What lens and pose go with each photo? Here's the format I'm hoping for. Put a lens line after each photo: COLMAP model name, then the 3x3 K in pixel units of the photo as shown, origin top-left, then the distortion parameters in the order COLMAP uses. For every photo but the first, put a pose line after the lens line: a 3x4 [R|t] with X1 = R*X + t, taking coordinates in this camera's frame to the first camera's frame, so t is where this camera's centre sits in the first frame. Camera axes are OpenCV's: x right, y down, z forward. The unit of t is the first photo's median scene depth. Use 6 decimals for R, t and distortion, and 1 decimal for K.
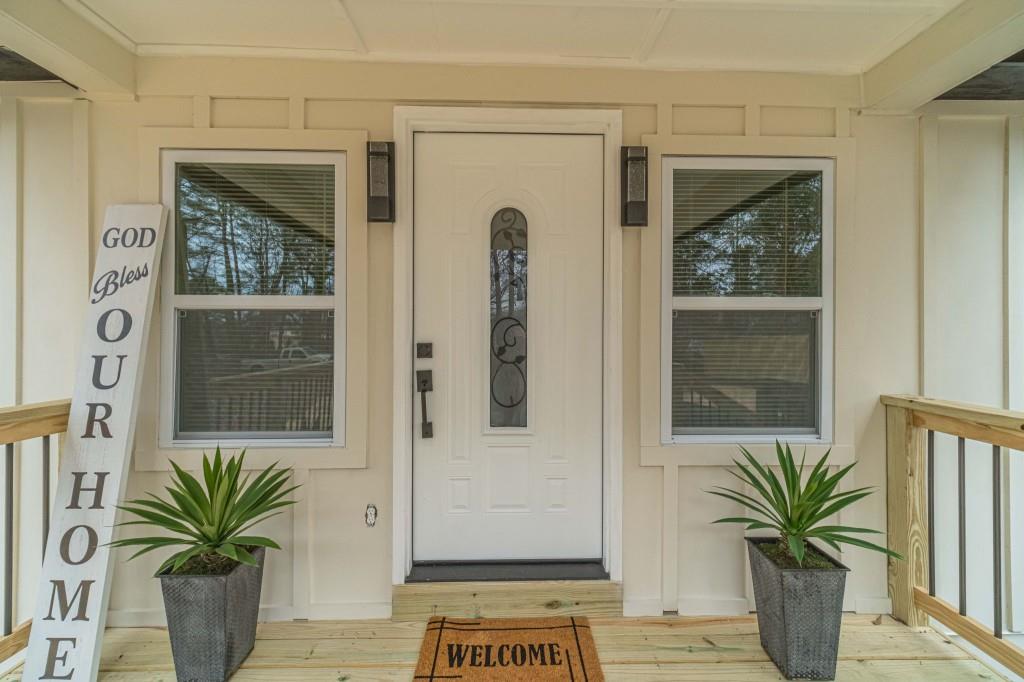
lens RADIAL K [[402.8, 0, 513.5], [0, 402.8, 336.1], [0, 0, 1]] dist [0.002925, -0.000632]
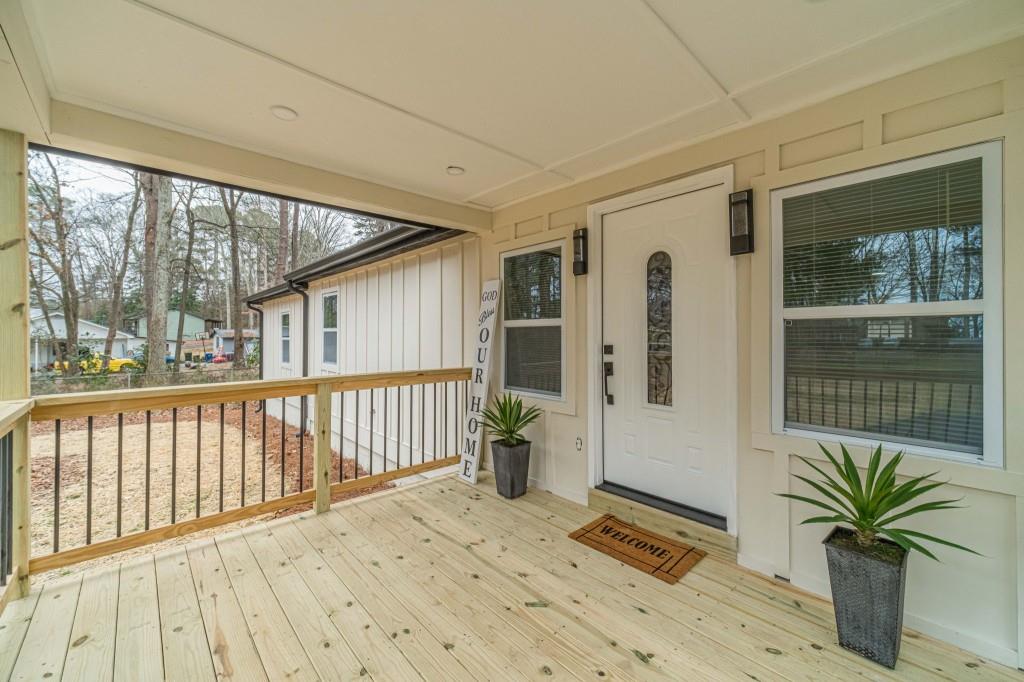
lens RADIAL K [[402.8, 0, 513.5], [0, 402.8, 336.1], [0, 0, 1]] dist [0.002925, -0.000632]
pose [[0.664631, -0.002022, -0.747169, 0.772084], [0.002412, 0.999997, -0.000561, -0.019139], [0.747168, -0.001429, 0.664634, -0.369101]]
